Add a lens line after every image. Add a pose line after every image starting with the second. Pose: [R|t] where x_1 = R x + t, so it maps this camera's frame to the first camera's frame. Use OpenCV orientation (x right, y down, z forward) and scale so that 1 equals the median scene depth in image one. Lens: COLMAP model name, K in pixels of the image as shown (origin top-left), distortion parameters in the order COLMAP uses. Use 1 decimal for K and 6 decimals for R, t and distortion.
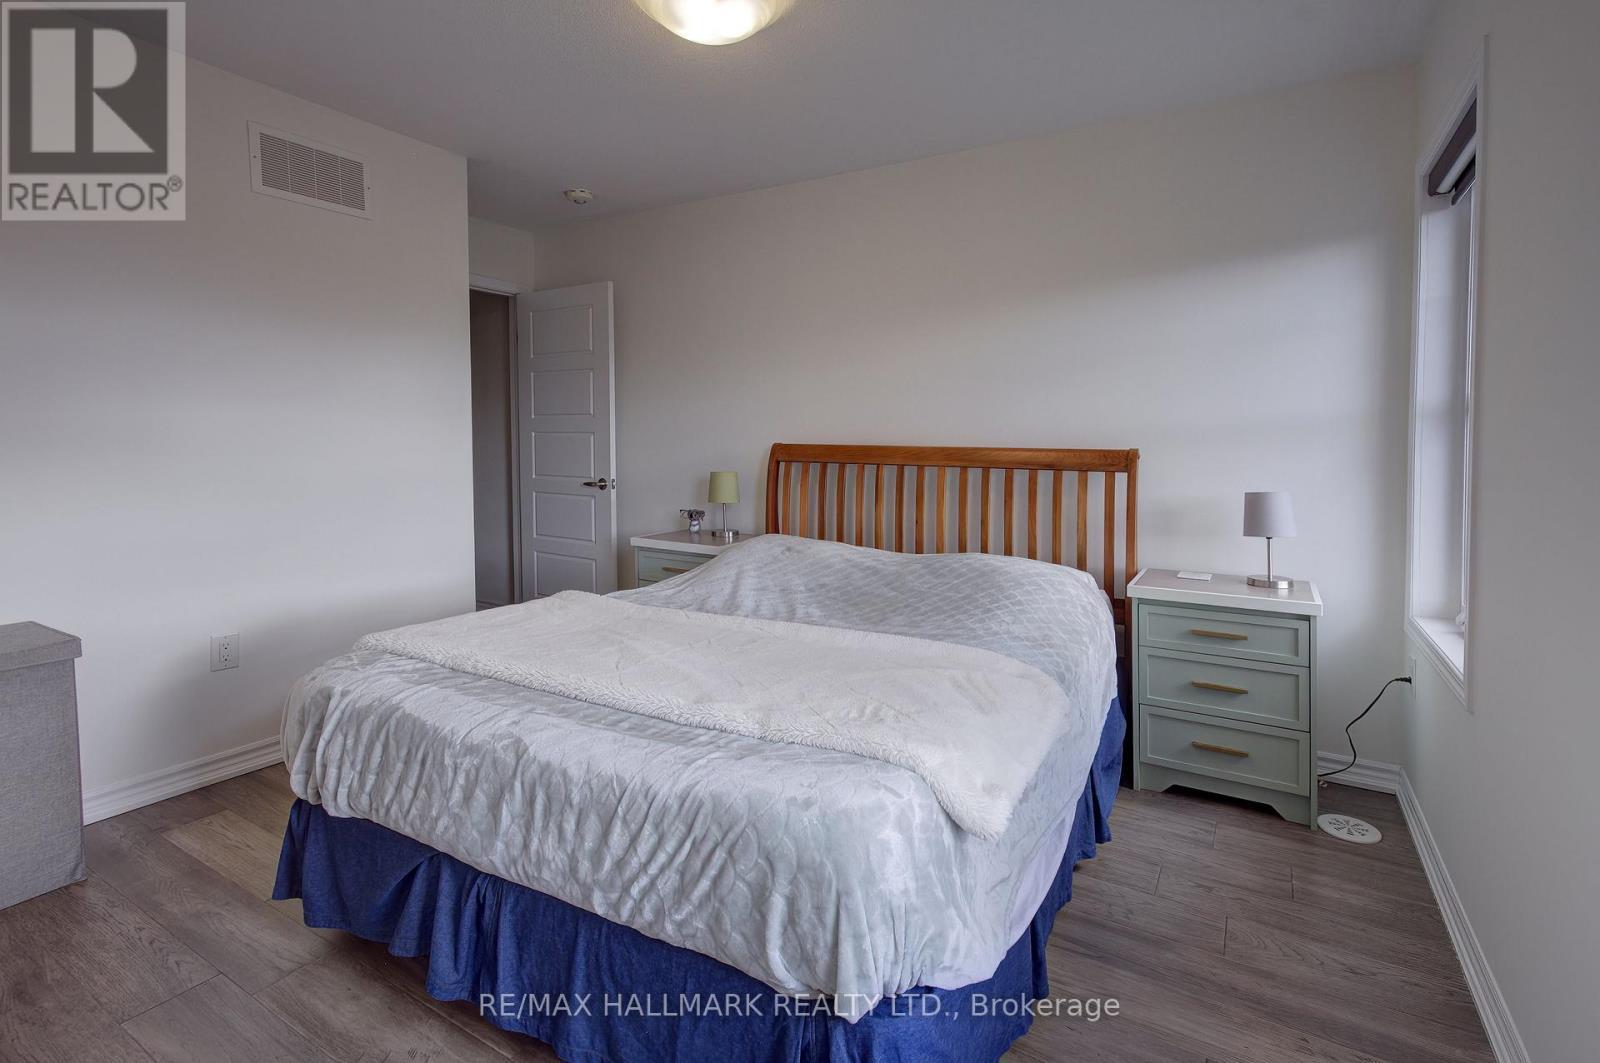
lens RADIAL K [[704.9, 0, 780.2], [0, 704.9, 544.1], [0, 0, 1]] dist [-0.003475, -0.000581]
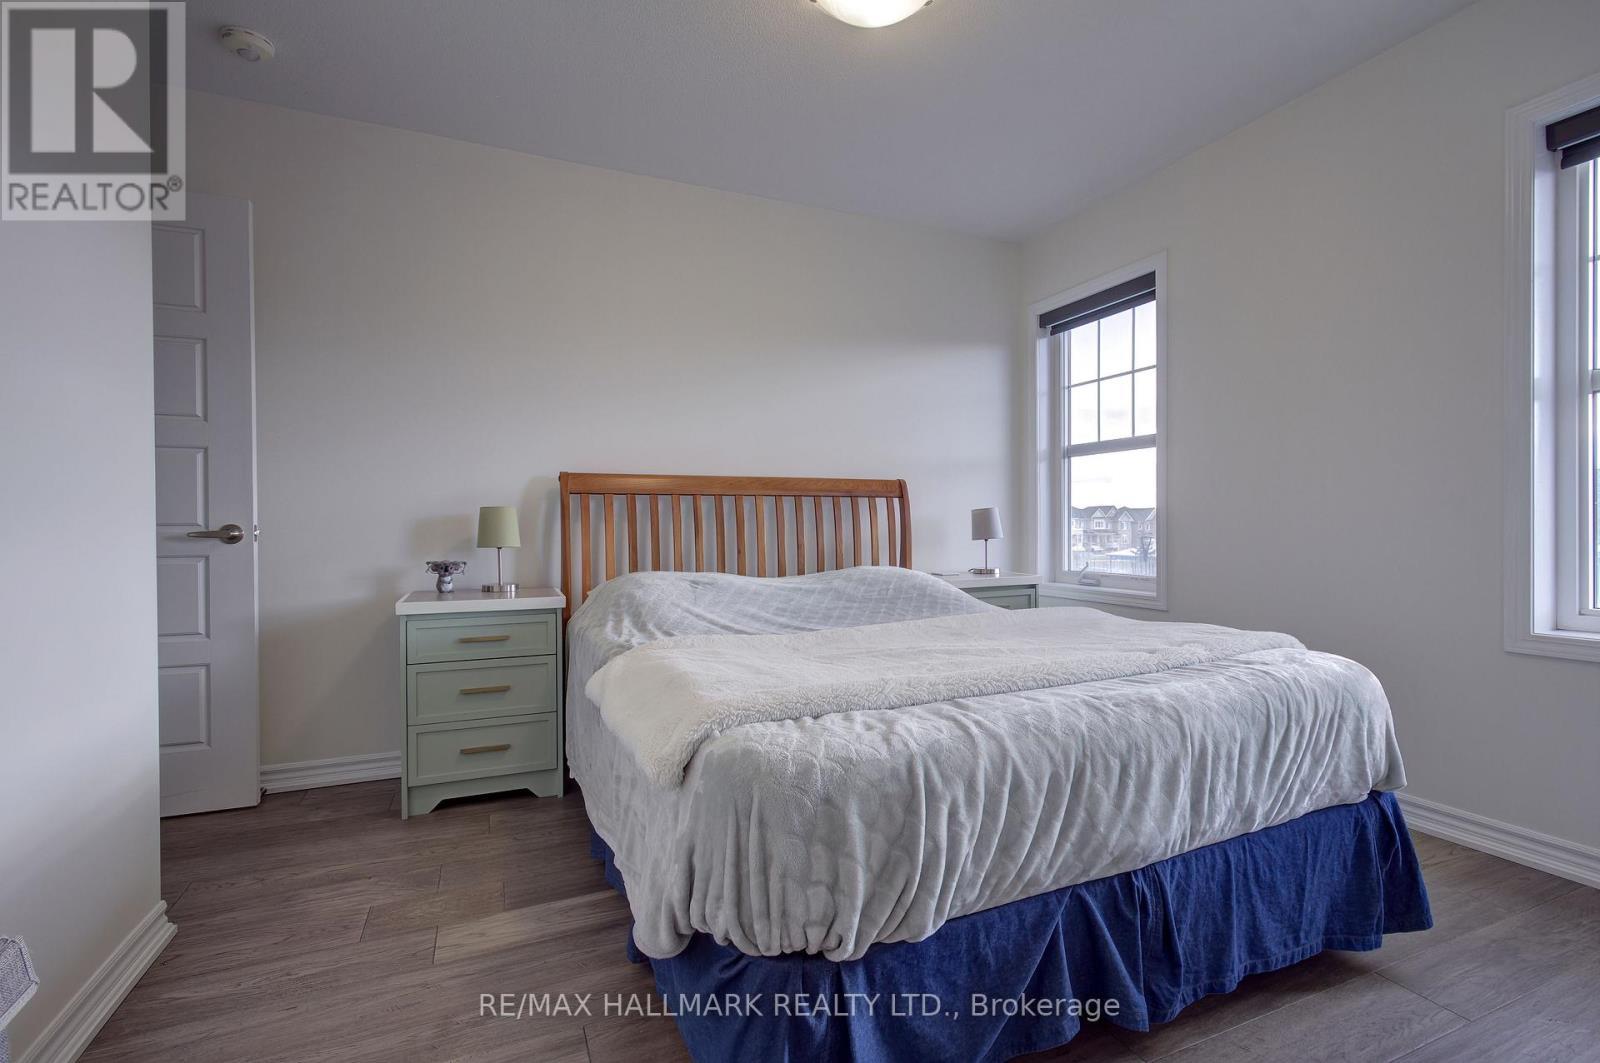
lens RADIAL K [[739.2, 0, 798.7], [0, 739.2, 542.4], [0, 0, 1]] dist [0.001824, -0.000001]
pose [[0.608564, -0.041640, 0.792411, -0.646907], [0.121571, 0.991725, -0.041252, 0.010956], [-0.784137, 0.121439, 0.608590, 0.317060]]
